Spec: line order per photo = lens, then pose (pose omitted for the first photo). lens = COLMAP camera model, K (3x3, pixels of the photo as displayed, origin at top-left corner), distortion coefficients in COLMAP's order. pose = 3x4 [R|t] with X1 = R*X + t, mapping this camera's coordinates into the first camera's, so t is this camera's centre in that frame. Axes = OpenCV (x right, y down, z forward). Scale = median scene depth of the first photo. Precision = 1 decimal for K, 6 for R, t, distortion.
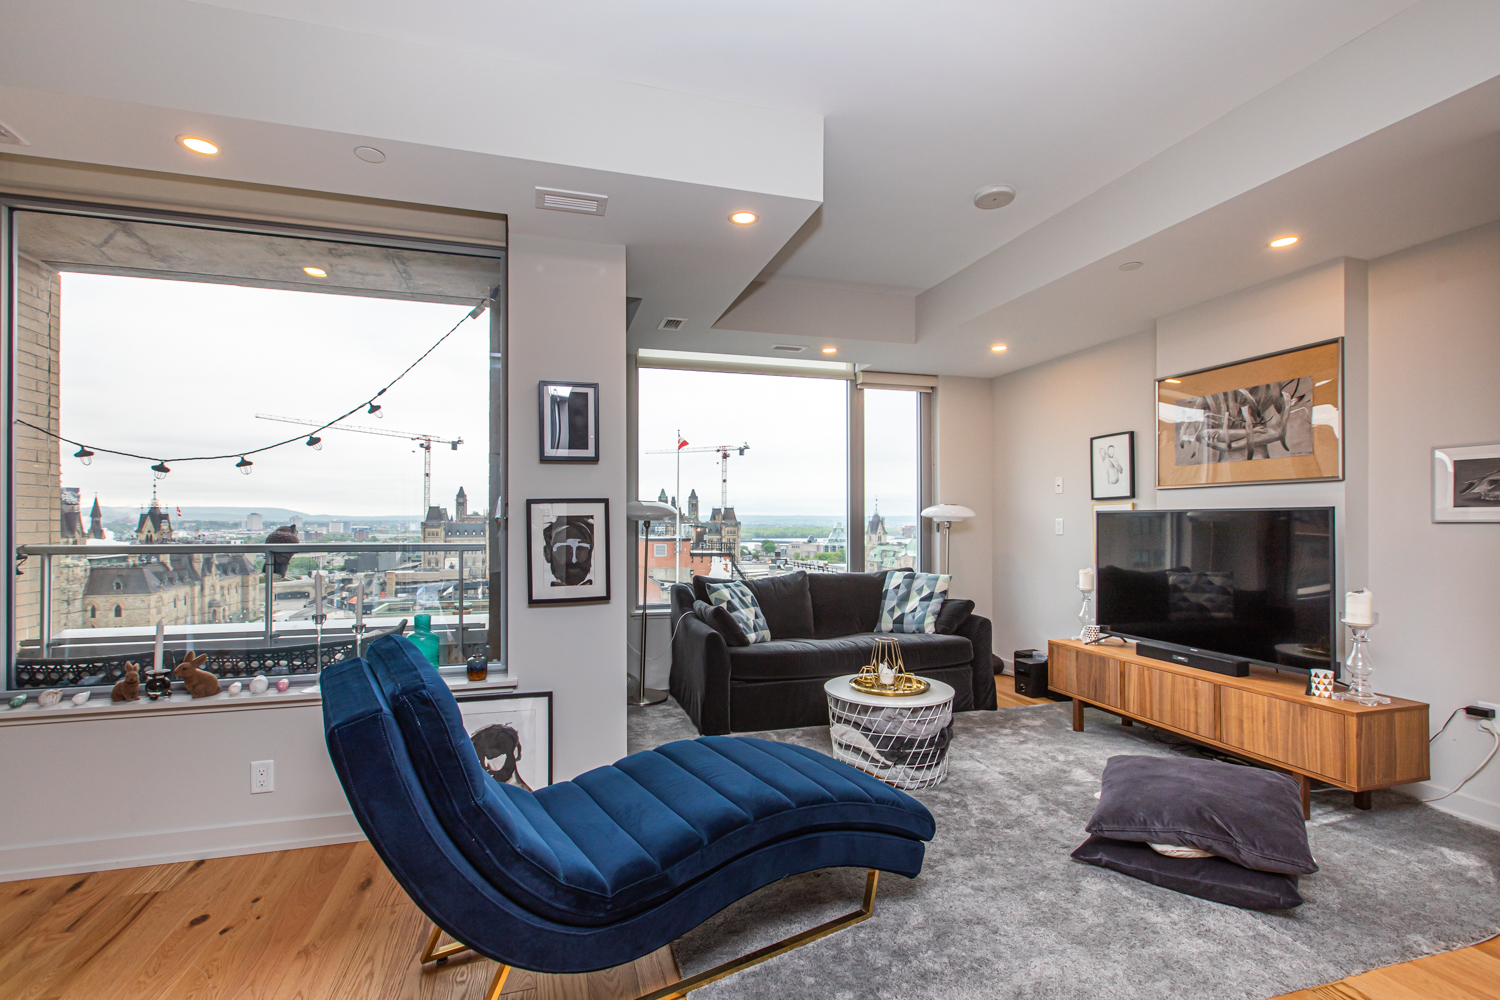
lens RADIAL K [[681.3, 0, 752.4], [0, 681.3, 507.4], [0, 0, 1]] dist [0.001863, 0.000071]
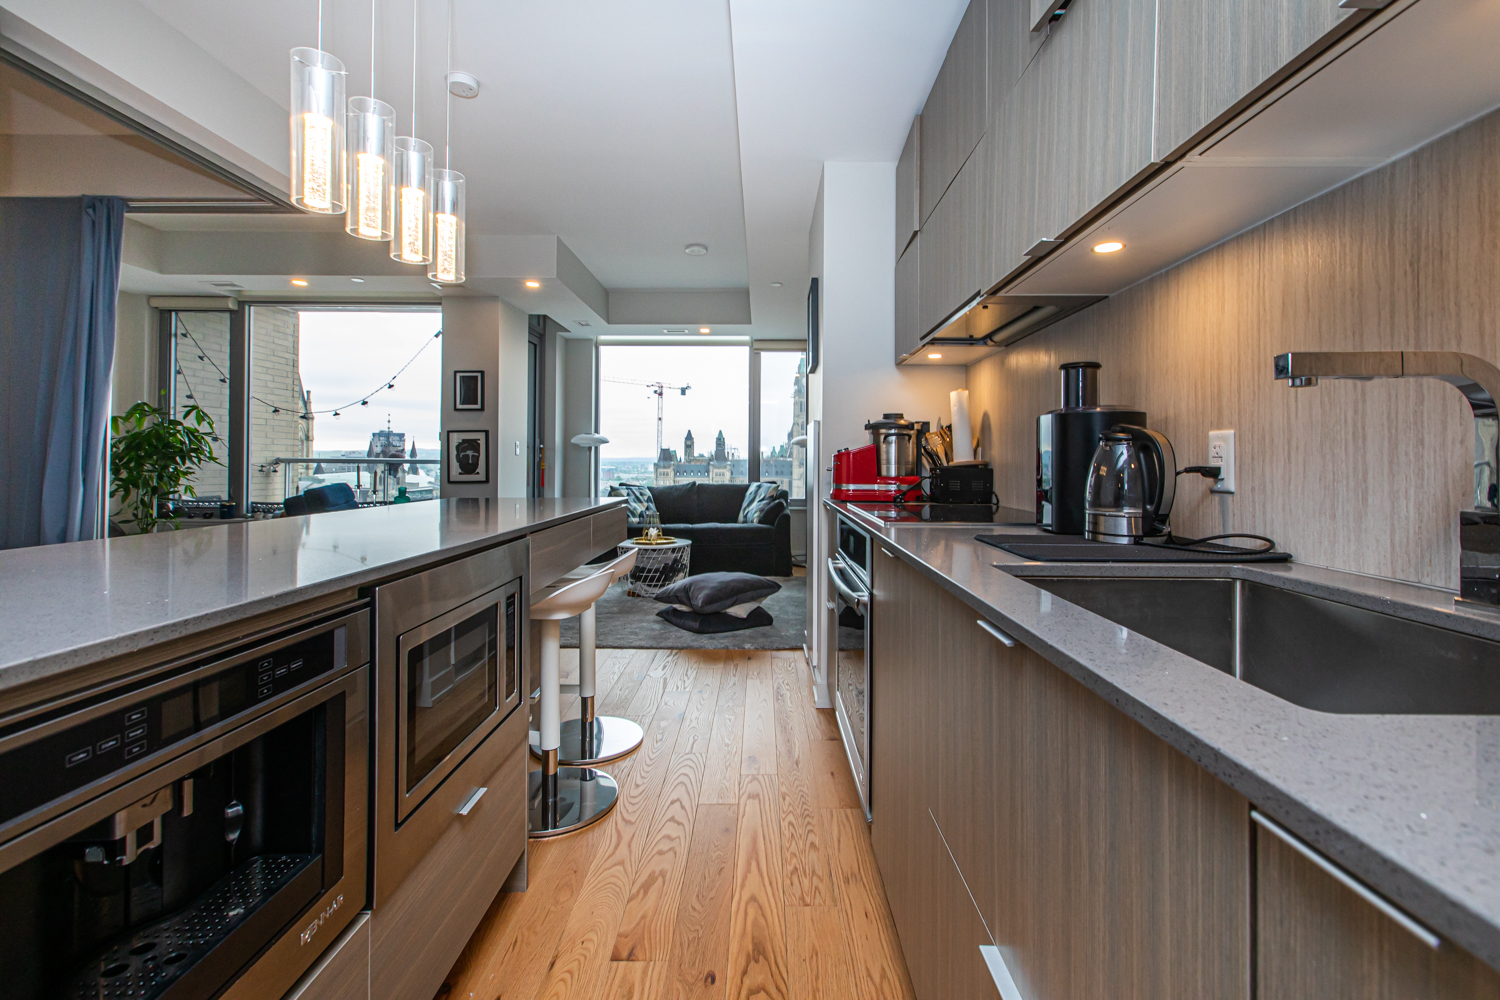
lens RADIAL K [[694.8, 0, 761.7], [0, 694.8, 449.8], [0, 0, 1]] dist [0.006025, 0.000525]
pose [[0.954093, 0.001591, -0.299507, 1.014293], [-0.001750, 0.999998, -0.000262, 0.038207], [0.299507, 0.000774, 0.954094, -0.581553]]
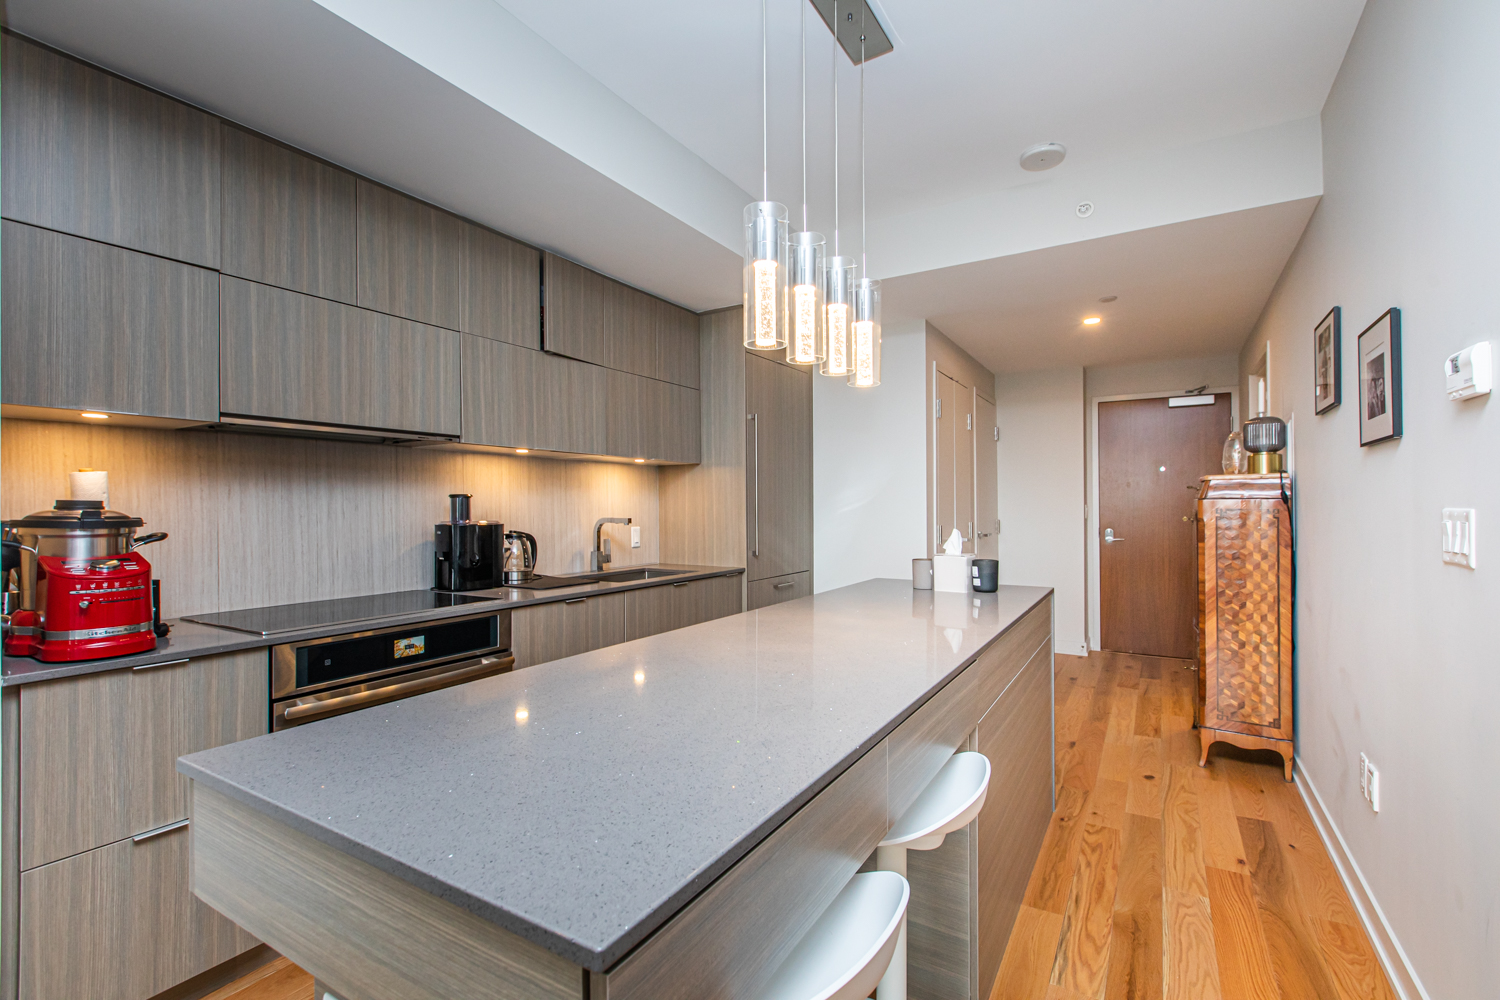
lens RADIAL K [[666.1, 0, 740.8], [0, 666.1, 503.8], [0, 0, 1]] dist [0.000367, -0.000193]
pose [[-0.654435, 0.010054, 0.756051, 0.159540], [-0.006824, 0.999792, -0.019202, -0.001339], [-0.756088, -0.017726, -0.654230, 0.307126]]
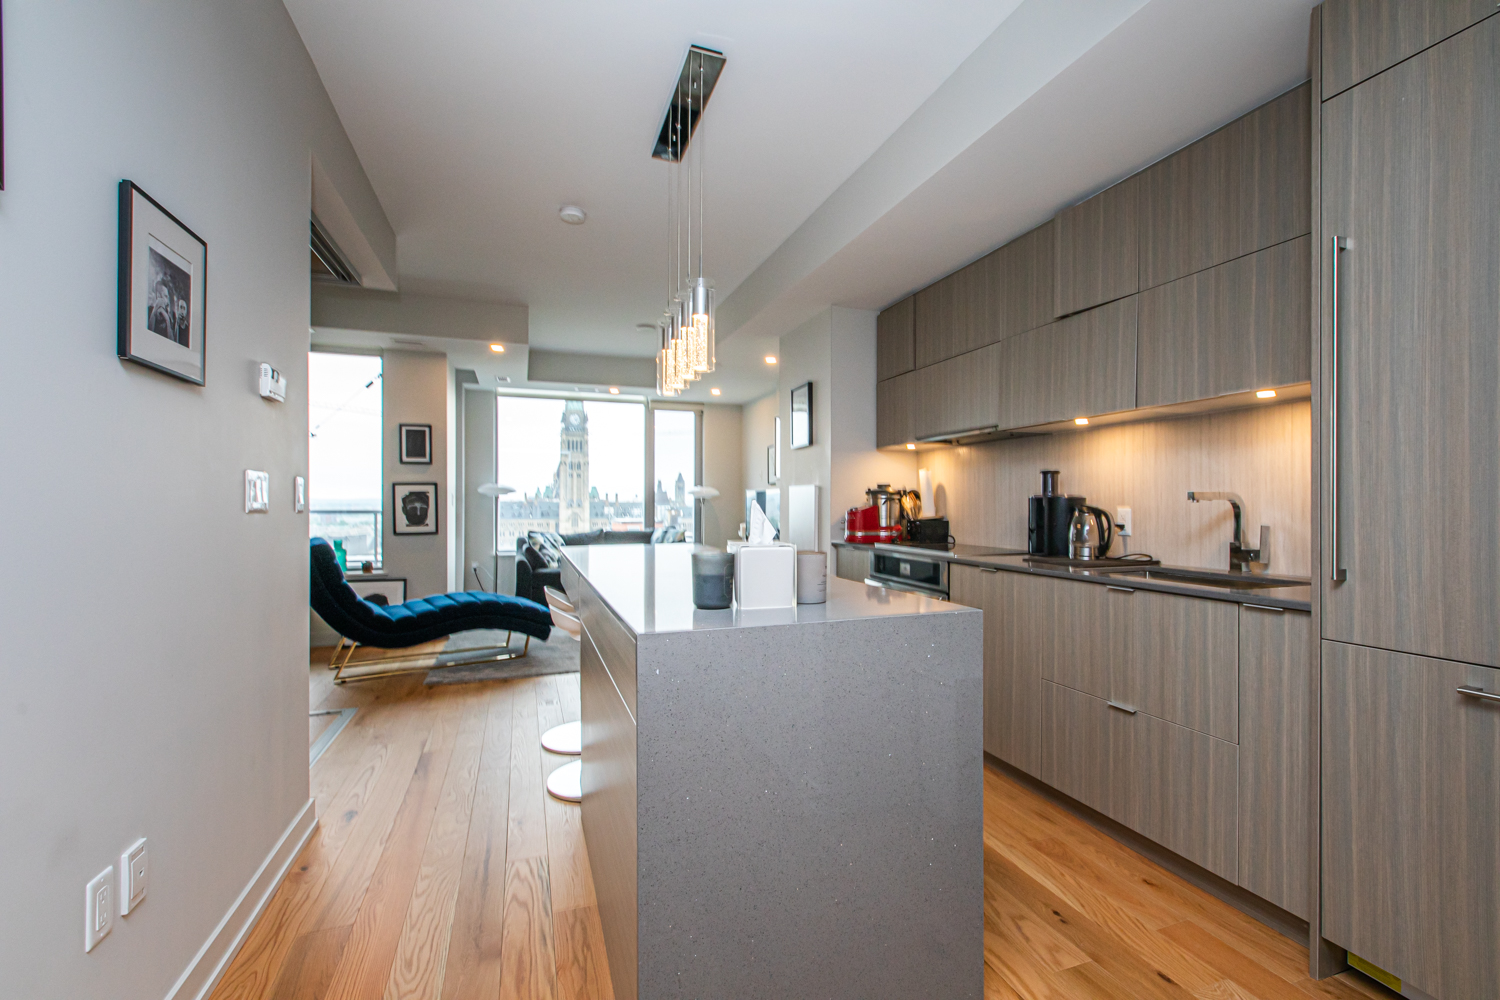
lens RADIAL K [[688.2, 0, 802.2], [0, 688.2, 501.6], [0, 0, 1]] dist [-0.000180, 0.000046]
pose [[0.996236, 0.004918, 0.086540, 0.621825], [-0.006197, 0.999876, 0.014511, 0.005246], [-0.086458, -0.014992, 0.996143, -1.008251]]
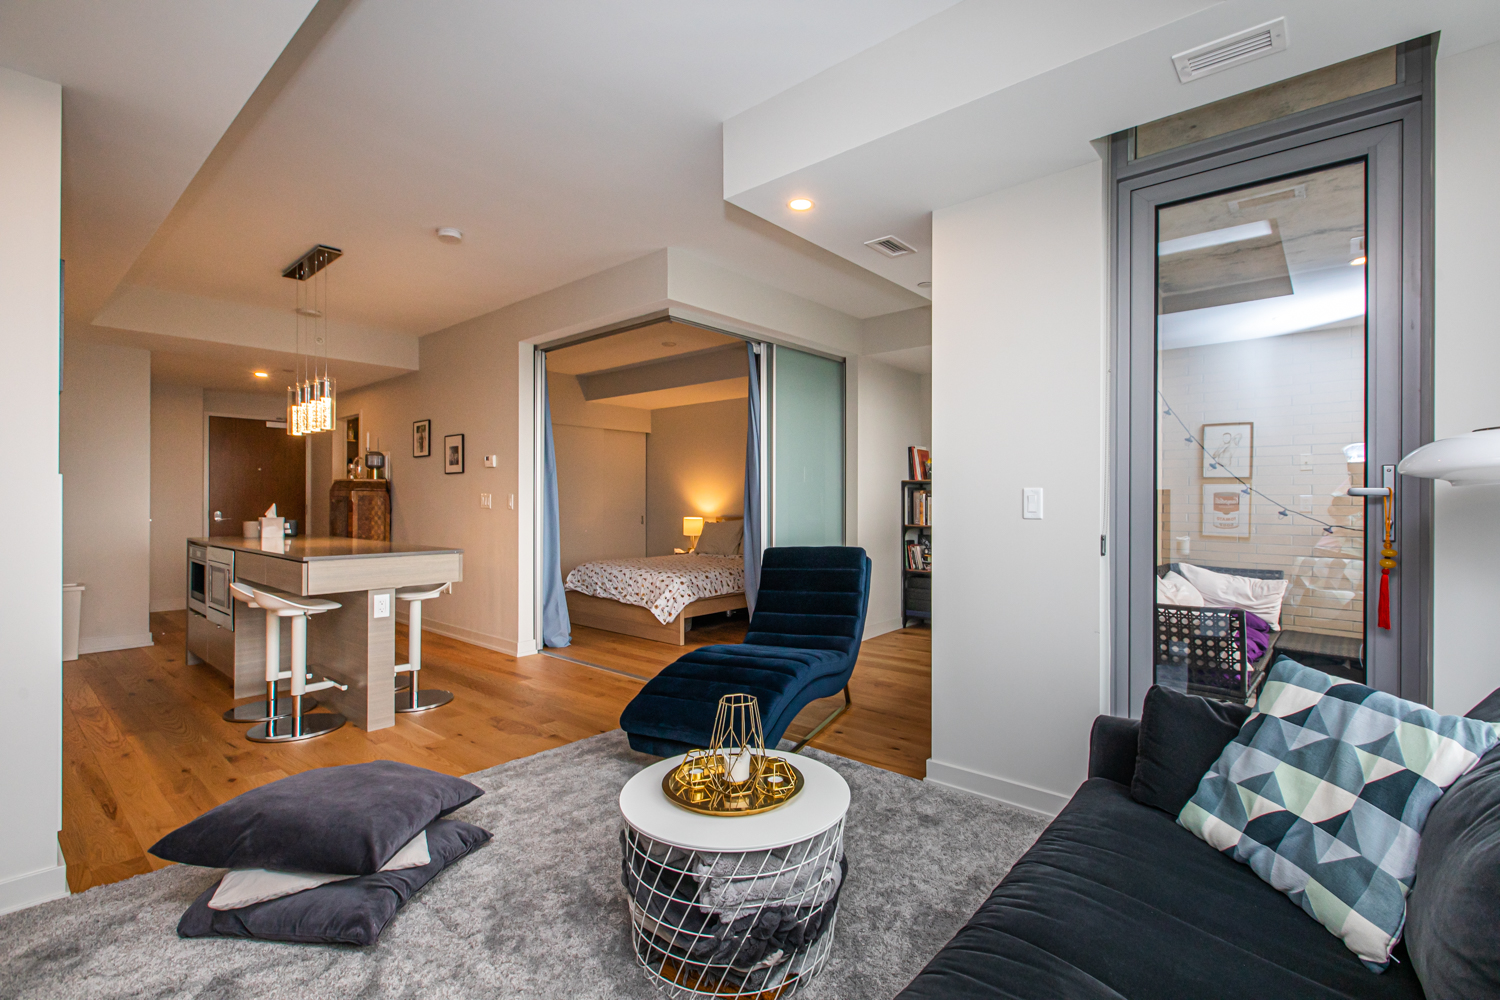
lens RADIAL K [[678.0, 0, 789.8], [0, 678.0, 502.3], [0, 0, 1]] dist [0.001699, 0.000242]
pose [[-0.836540, 0.003002, -0.547897, 0.485339], [0.010854, 0.999880, -0.011093, 0.040259], [0.547798, -0.015226, -0.836472, 1.567982]]
